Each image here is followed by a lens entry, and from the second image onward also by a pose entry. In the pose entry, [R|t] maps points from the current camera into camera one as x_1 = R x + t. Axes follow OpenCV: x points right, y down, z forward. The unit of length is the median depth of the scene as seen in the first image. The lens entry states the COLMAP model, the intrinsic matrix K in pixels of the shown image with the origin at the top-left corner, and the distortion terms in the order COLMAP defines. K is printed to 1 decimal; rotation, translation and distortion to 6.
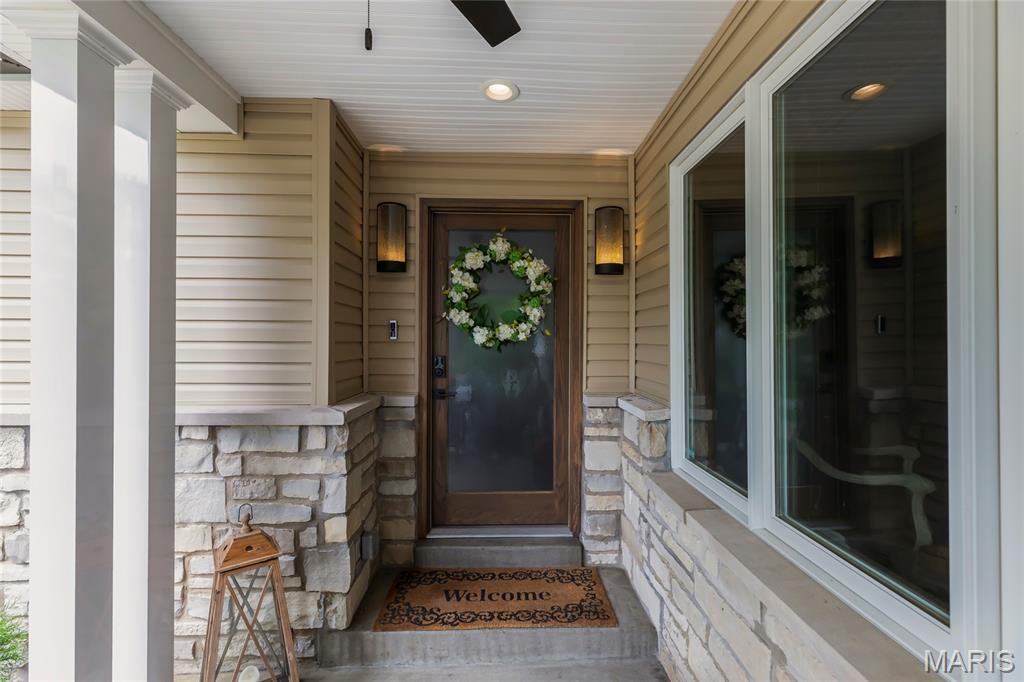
lens RADIAL K [[464.3, 0, 513.3], [0, 464.3, 339.3], [0, 0, 1]] dist [0.000596, -0.000806]
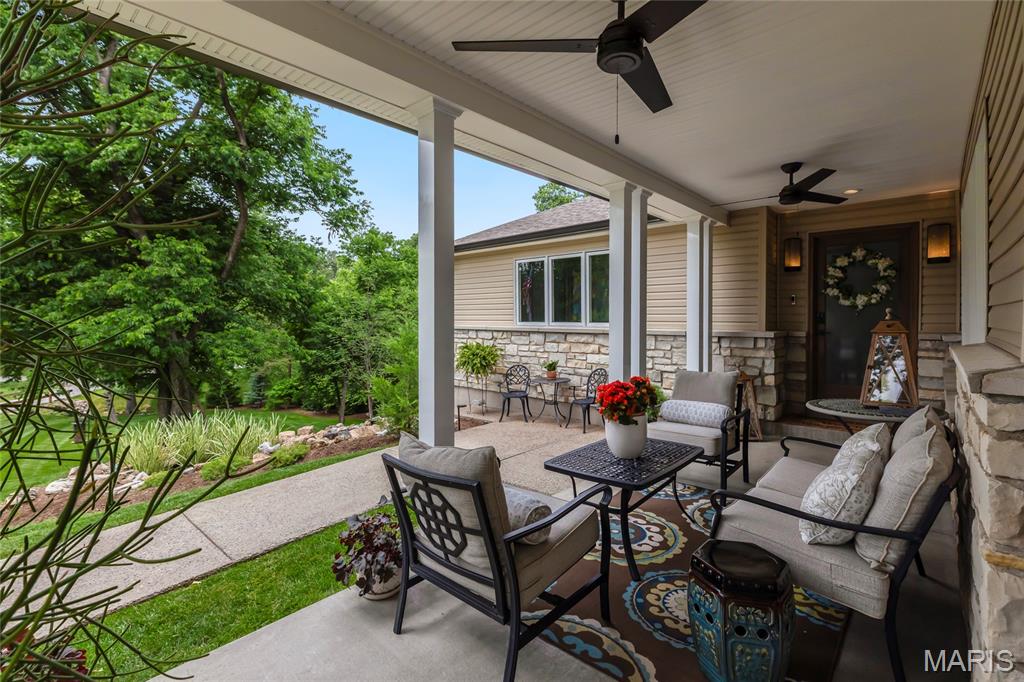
lens RADIAL K [[464.3, 0, 509.1], [0, 464.3, 324.3], [0, 0, 1]] dist [0.000596, -0.000806]
pose [[0.724722, 0.003537, -0.689032, 0.244215], [0.003743, 0.999952, 0.009071, 0.064861], [0.689031, -0.009153, 0.724674, -1.353730]]
